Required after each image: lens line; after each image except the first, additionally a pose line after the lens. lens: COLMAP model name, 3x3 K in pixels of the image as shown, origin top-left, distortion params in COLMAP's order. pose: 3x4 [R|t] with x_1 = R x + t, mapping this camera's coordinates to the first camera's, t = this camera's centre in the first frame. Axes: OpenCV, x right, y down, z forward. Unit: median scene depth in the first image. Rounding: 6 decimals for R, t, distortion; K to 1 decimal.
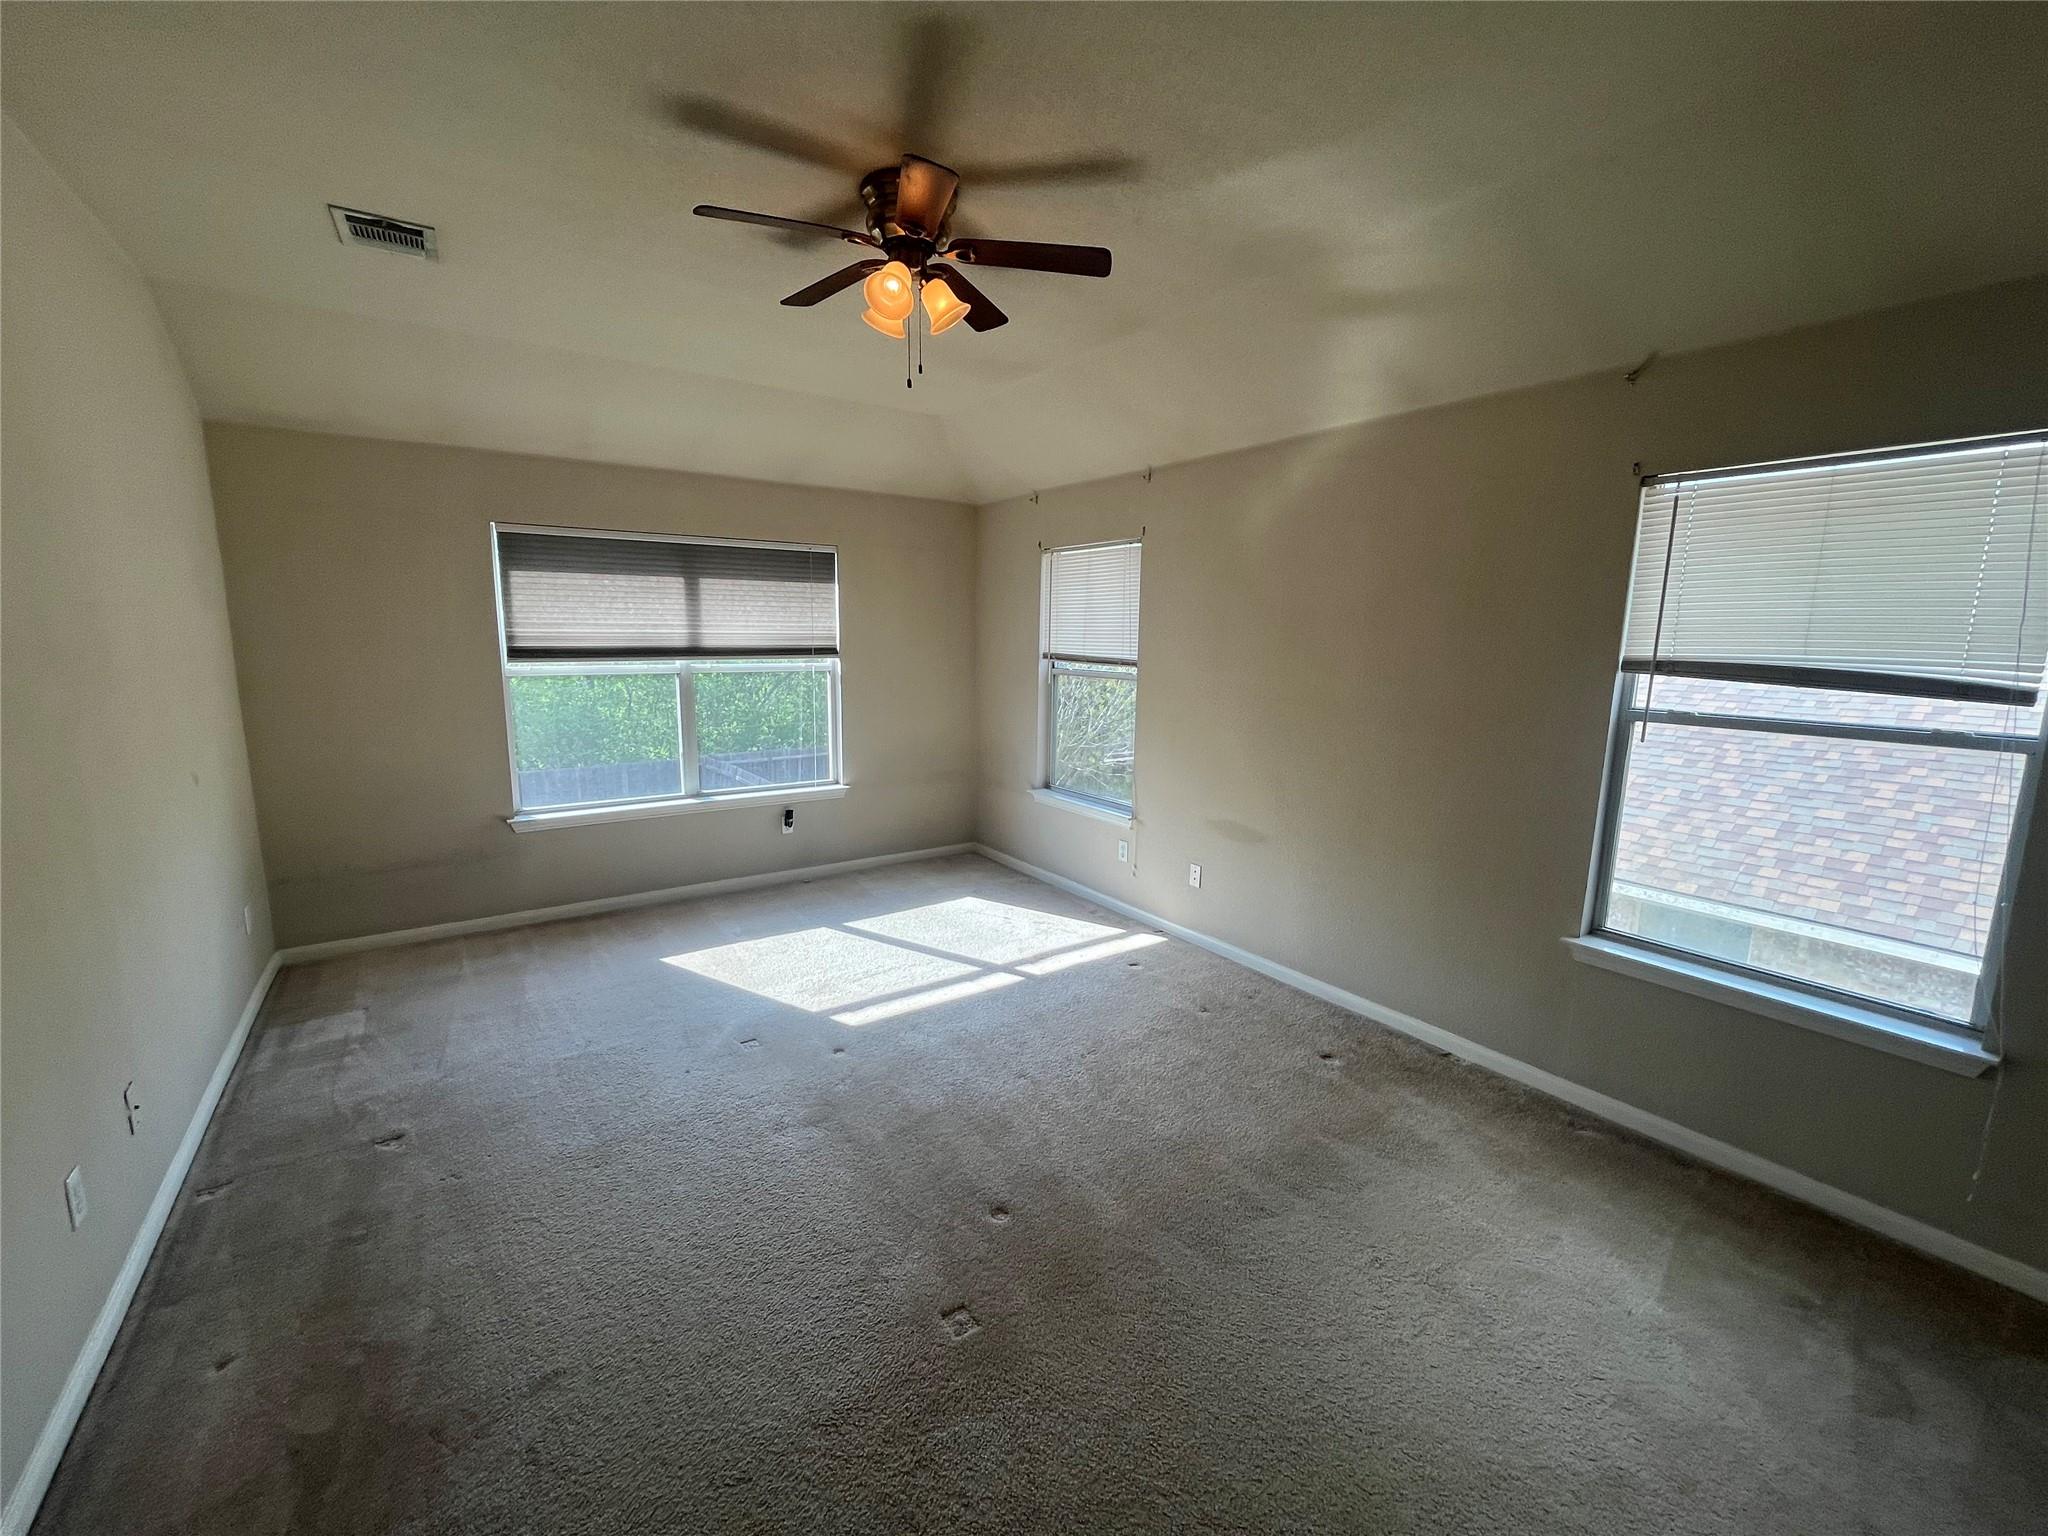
lens RADIAL K [[829.2, 0, 1019.7], [0, 829.2, 767.9], [0, 0, 1]] dist [-0.003613, 0.000406]
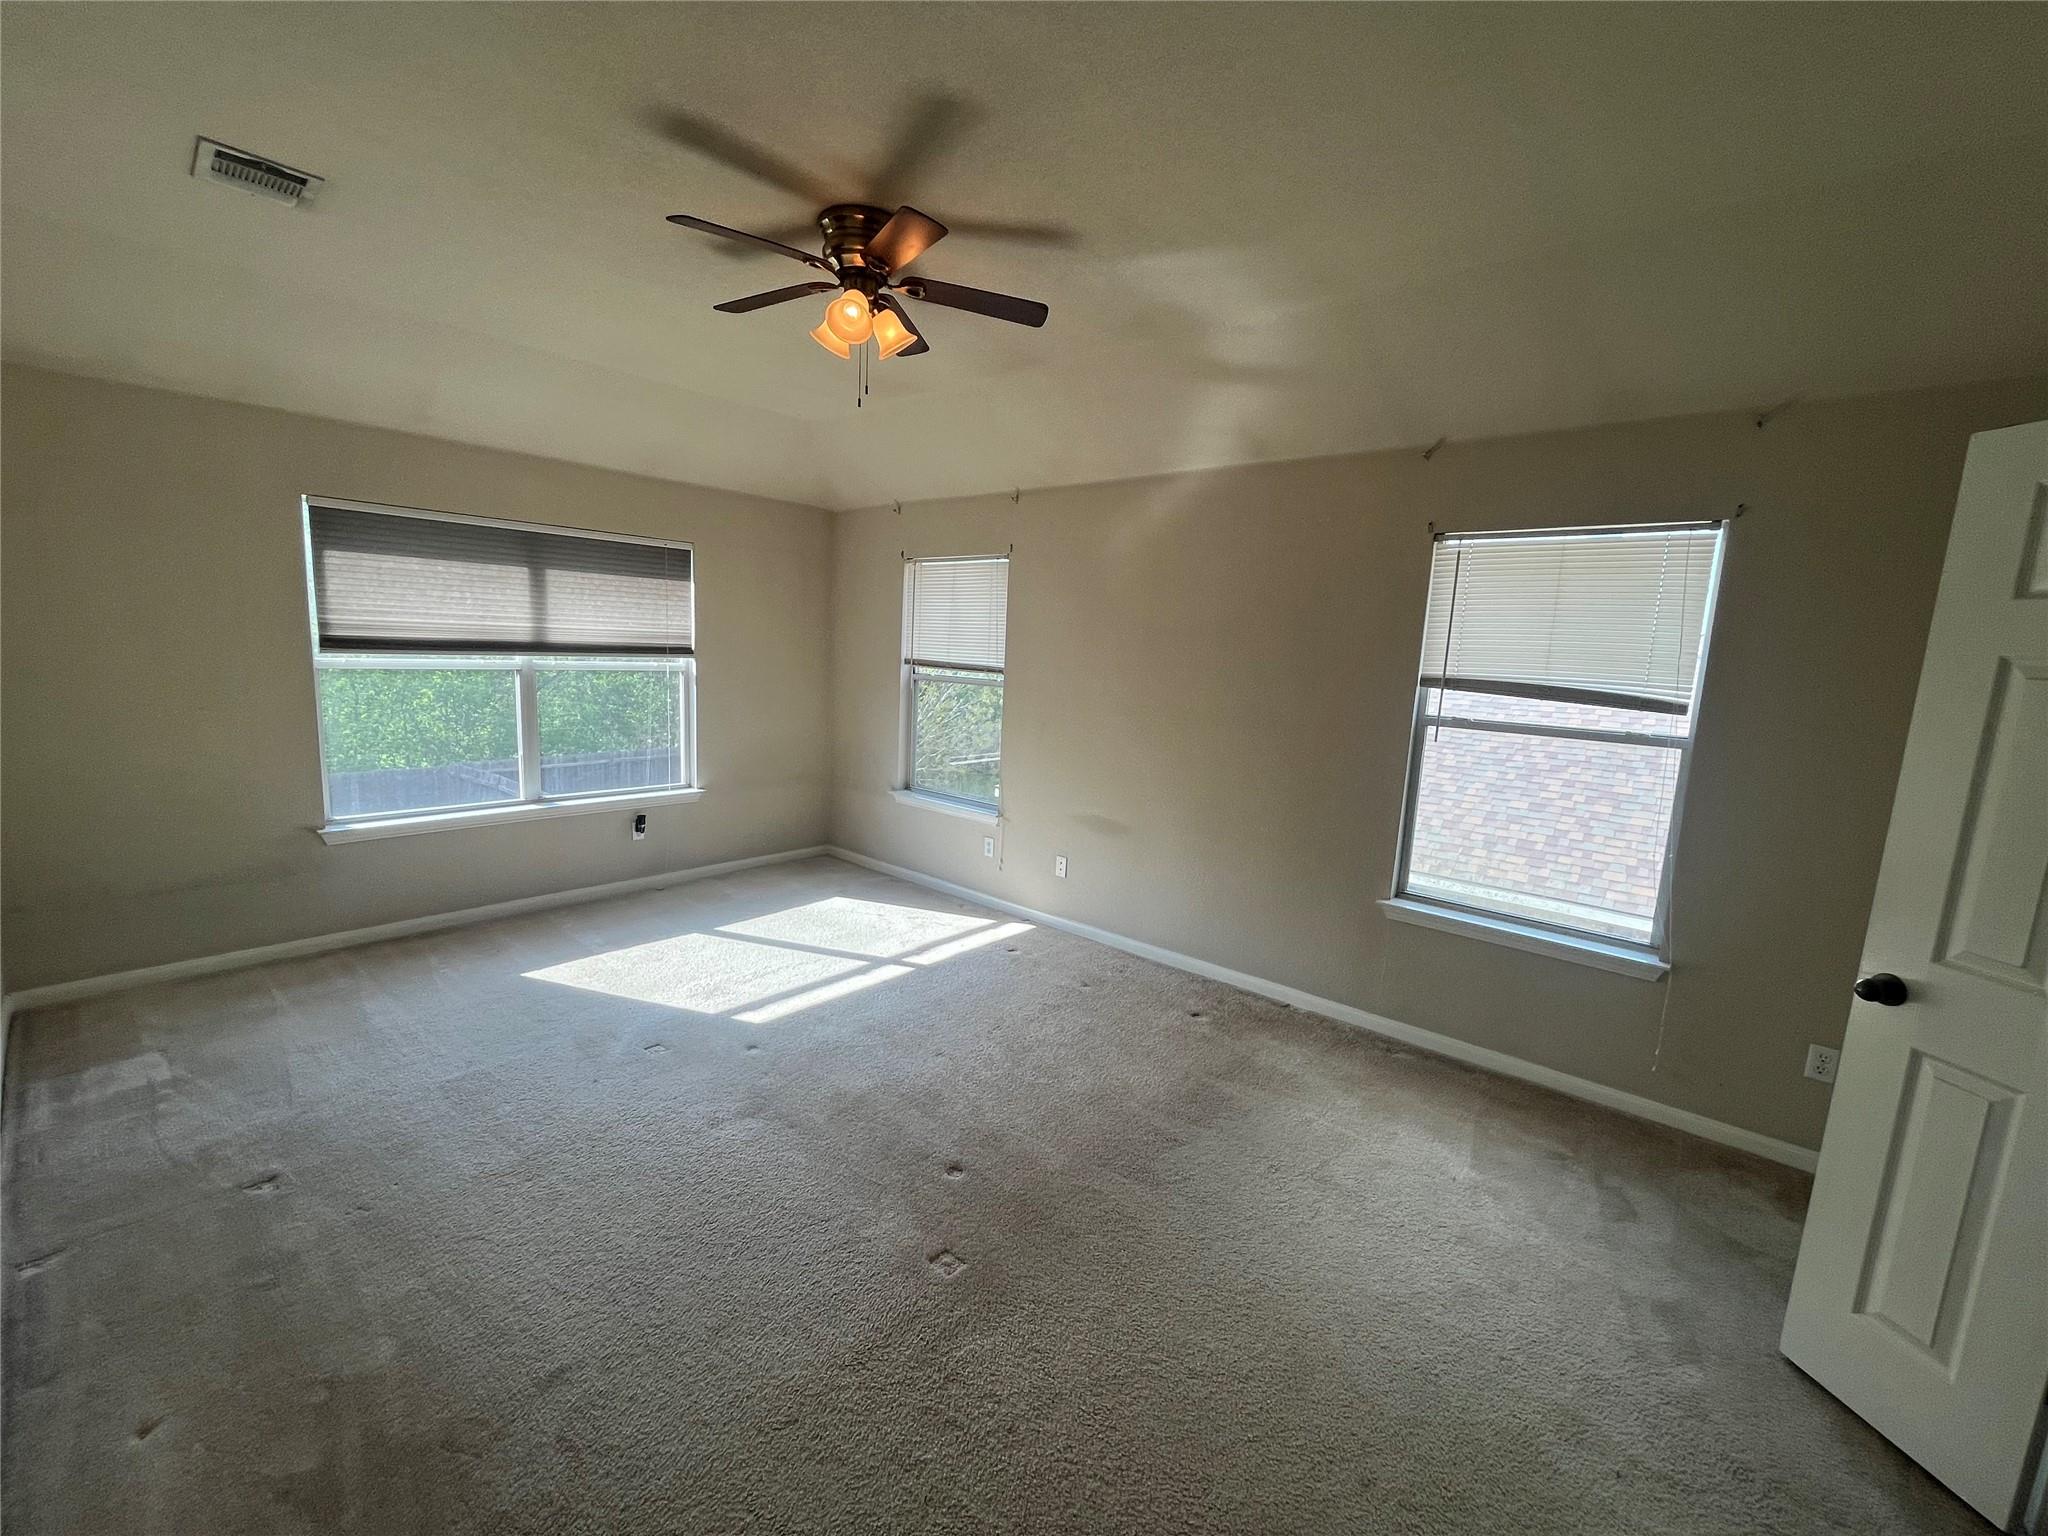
lens RADIAL K [[829.2, 0, 1018.2], [0, 829.2, 767.2], [0, 0, 1]] dist [-0.003613, 0.000406]
pose [[0.968518, -0.005015, 0.248894, -0.183336], [0.007441, 0.999934, -0.008806, 0.014131], [-0.248834, 0.010381, 0.968491, -0.071271]]
